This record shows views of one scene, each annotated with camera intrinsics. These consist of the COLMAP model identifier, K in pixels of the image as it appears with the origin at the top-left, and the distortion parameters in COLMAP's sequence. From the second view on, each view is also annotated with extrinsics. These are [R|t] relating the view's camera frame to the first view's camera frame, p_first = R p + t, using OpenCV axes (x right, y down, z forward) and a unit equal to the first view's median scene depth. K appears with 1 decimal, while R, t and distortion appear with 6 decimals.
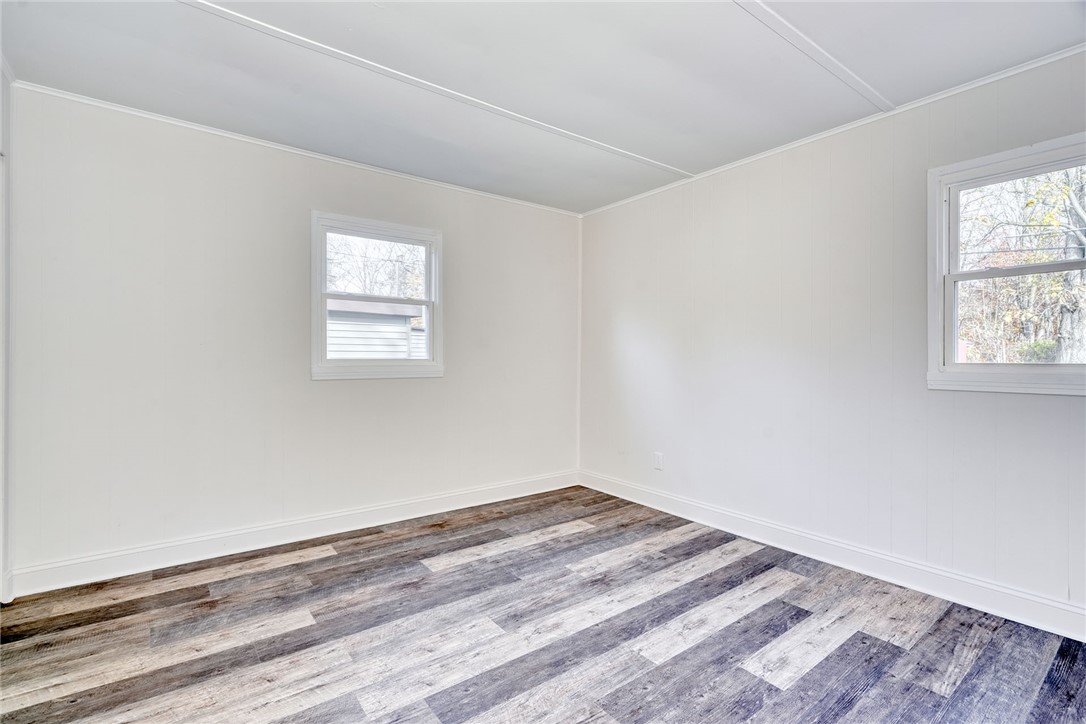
lens RADIAL K [[497.7, 0, 542.5], [0, 497.7, 359.2], [0, 0, 1]] dist [-0.004249, 0.001527]
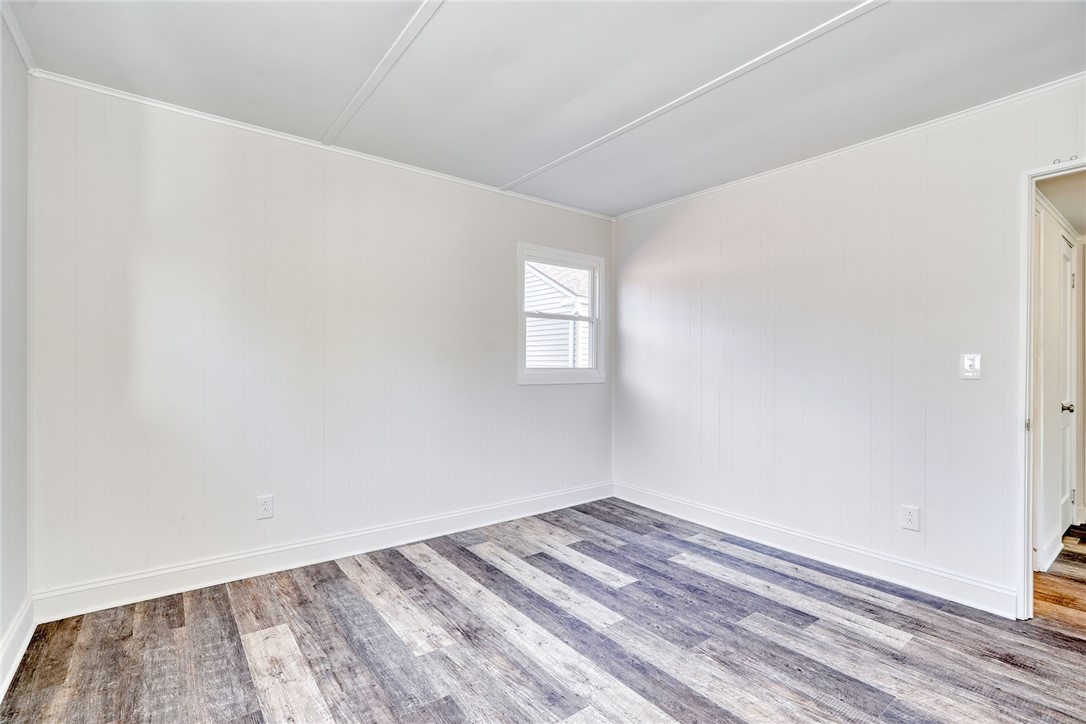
lens RADIAL K [[497.7, 0, 542.5], [0, 497.7, 359.2], [0, 0, 1]] dist [-0.004249, 0.001527]
pose [[0.002161, 0.005507, 0.999983, -0.684875], [0.000085, 0.999985, -0.005507, -0.008959], [-0.999998, 0.000097, 0.002160, 0.830658]]
